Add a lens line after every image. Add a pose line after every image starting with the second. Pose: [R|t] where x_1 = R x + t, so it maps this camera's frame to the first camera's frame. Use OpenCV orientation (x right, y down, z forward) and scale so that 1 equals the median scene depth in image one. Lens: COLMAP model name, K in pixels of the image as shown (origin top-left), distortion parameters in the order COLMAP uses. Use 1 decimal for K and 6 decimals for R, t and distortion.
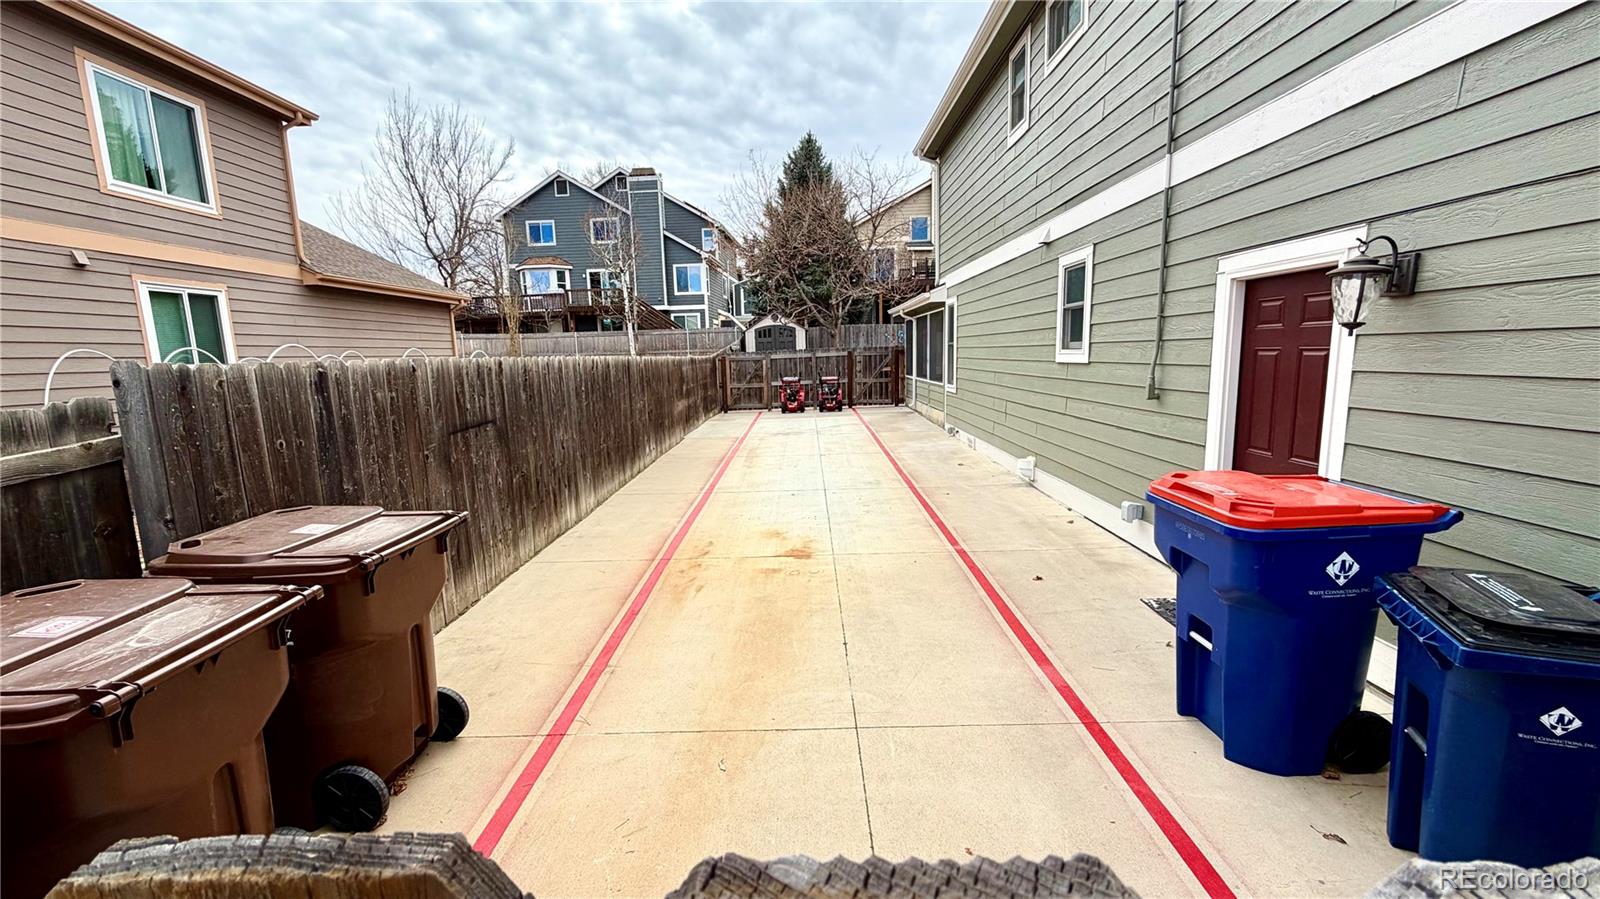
lens RADIAL K [[632.4, 0, 800.0], [0, 632.4, 449.5], [0, 0, 1]] dist [-0.000603, -0.000129]
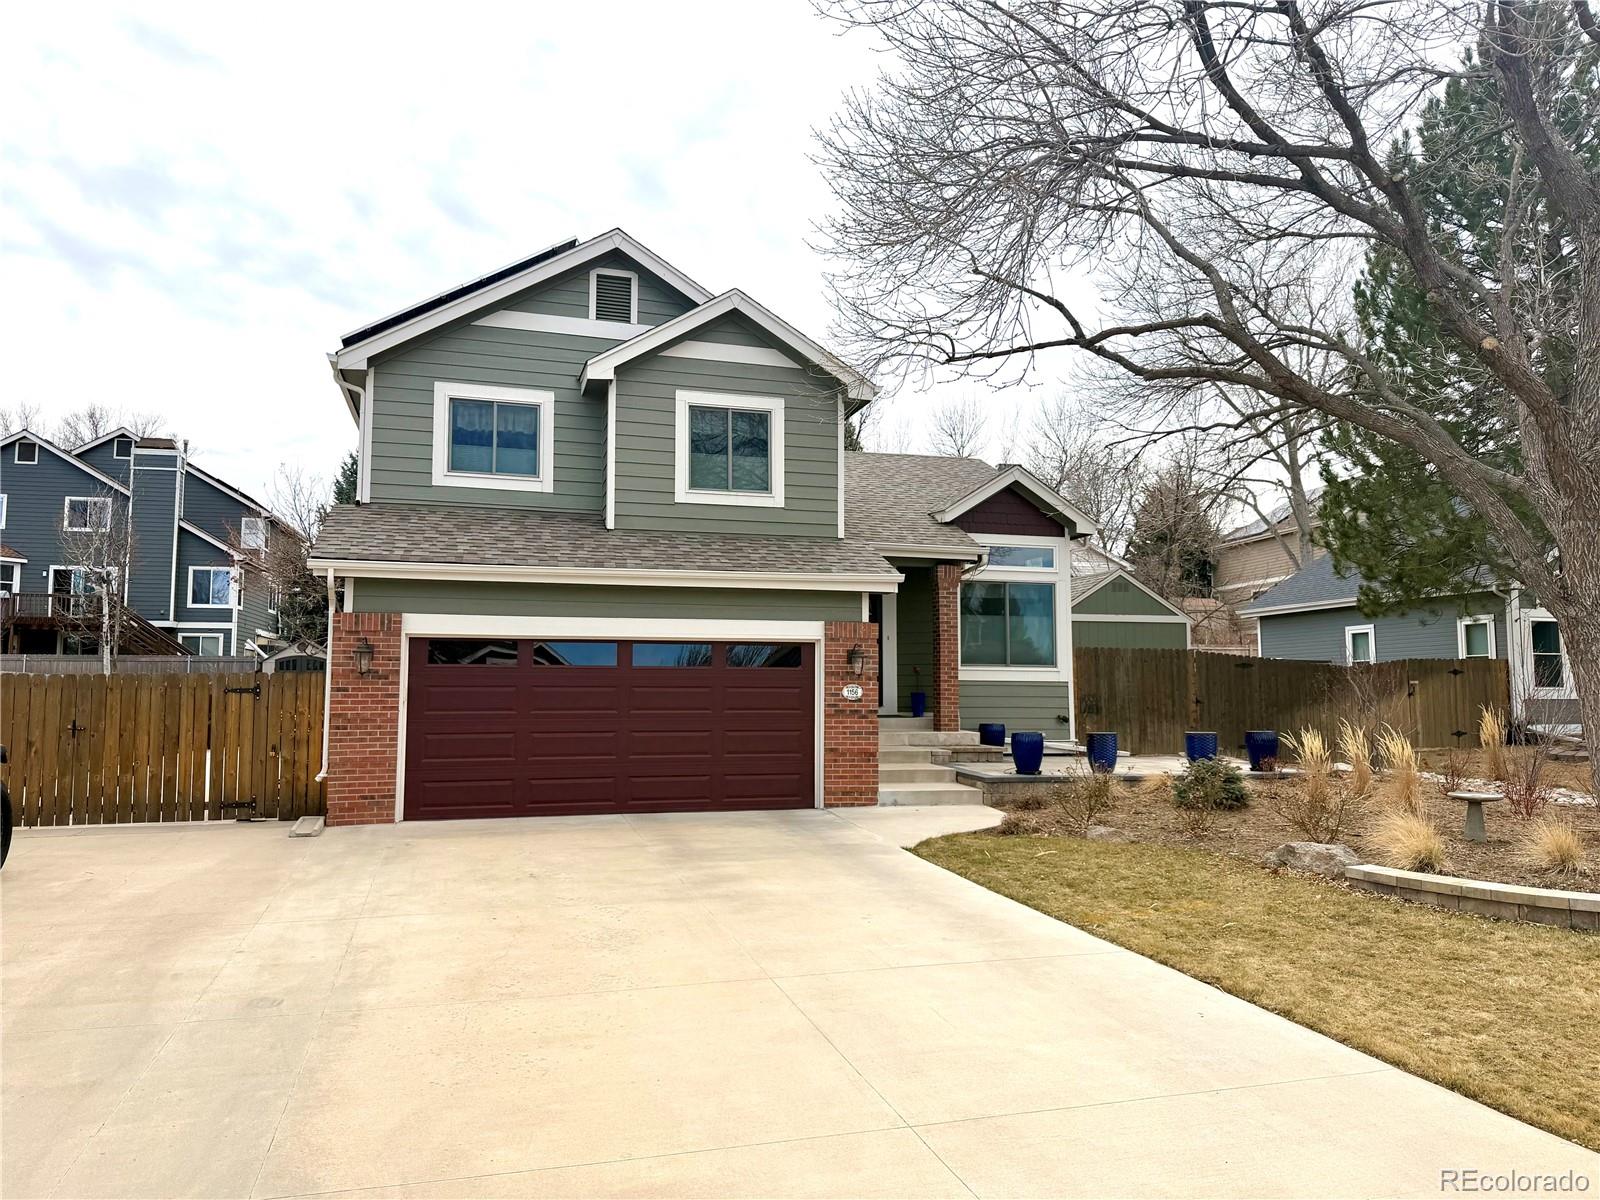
lens RADIAL K [[1132.9, 0, 844.7], [0, 1132.9, 597.6], [0, 0, 1]] dist [0.049058, -0.096766]
pose [[0.952788, 0.050342, 0.299434, 0.143276], [0.024620, 0.970104, -0.241437, 0.083497], [-0.302637, 0.237410, 0.923064, -0.475052]]
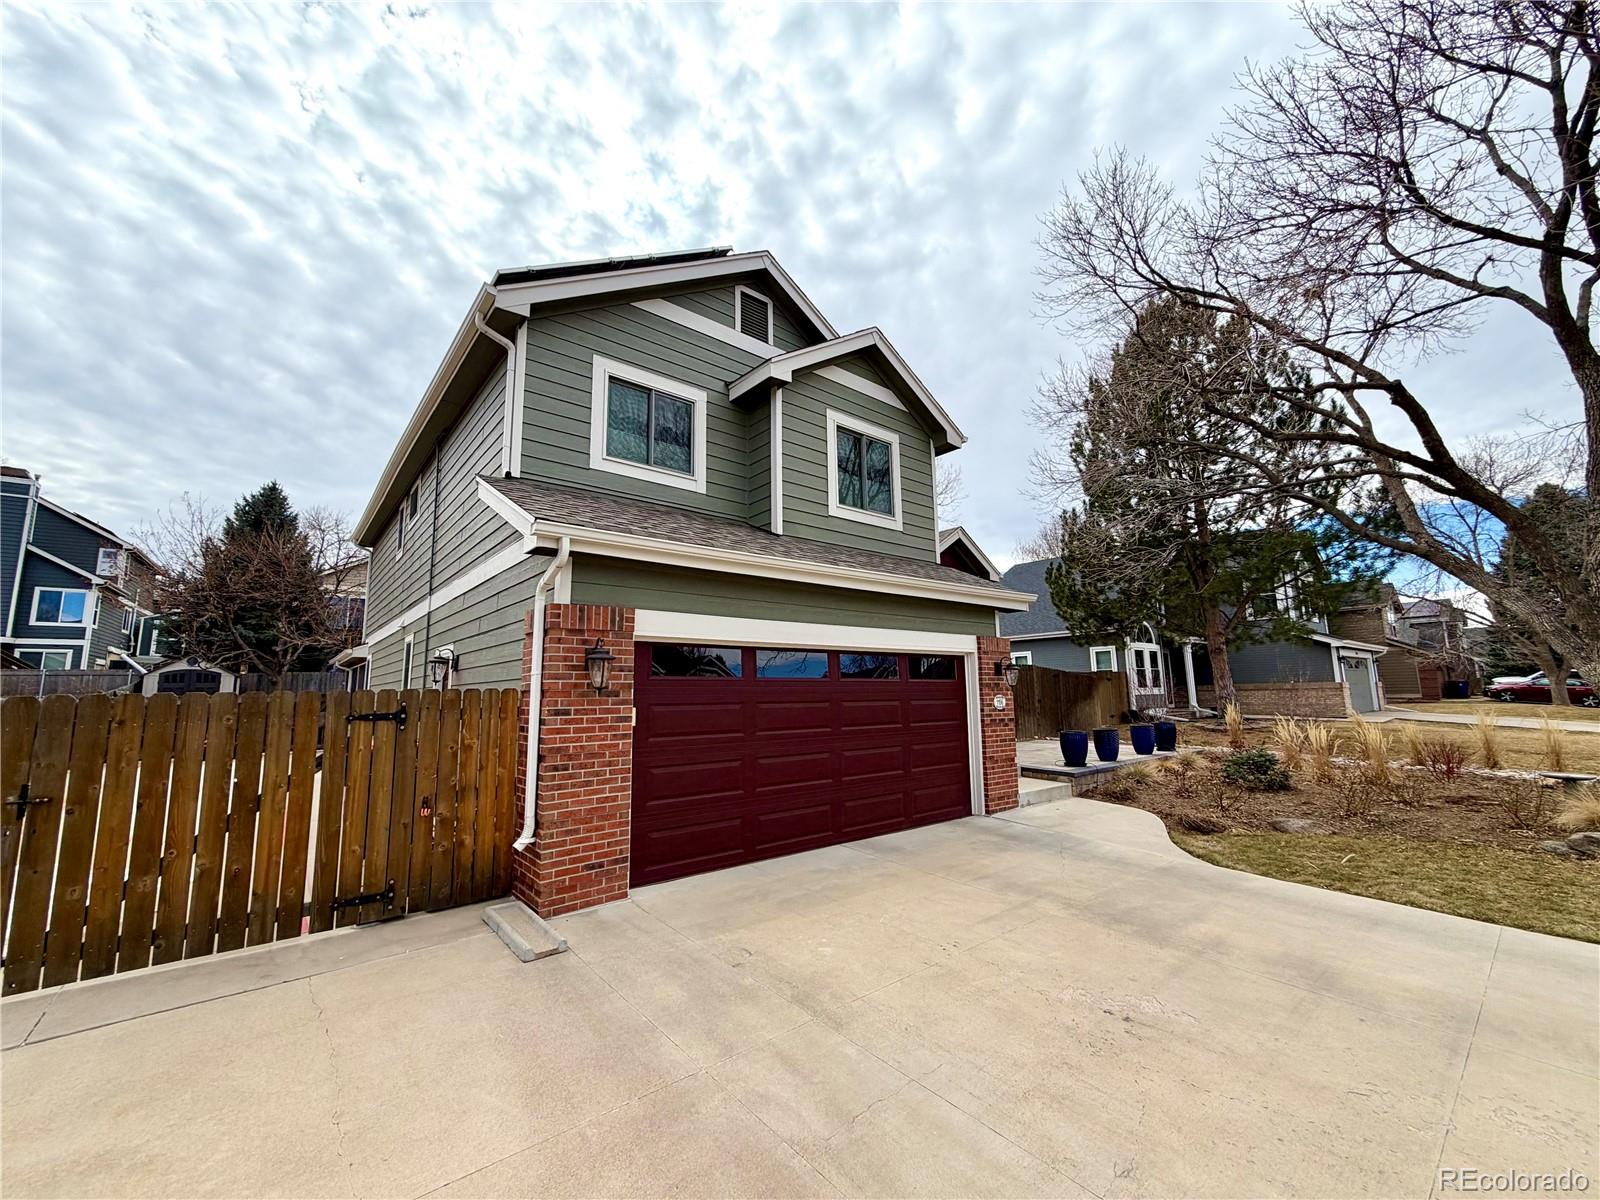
lens RADIAL K [[633.7, 0, 800.0], [0, 633.7, 600.0], [0, 0, 1]] dist [0.000370, -0.000866]
pose [[0.765717, 0.108286, 0.633996, 0.031803], [0.094802, 0.955957, -0.277775, 0.032604], [-0.636152, 0.272801, 0.721727, -0.180662]]
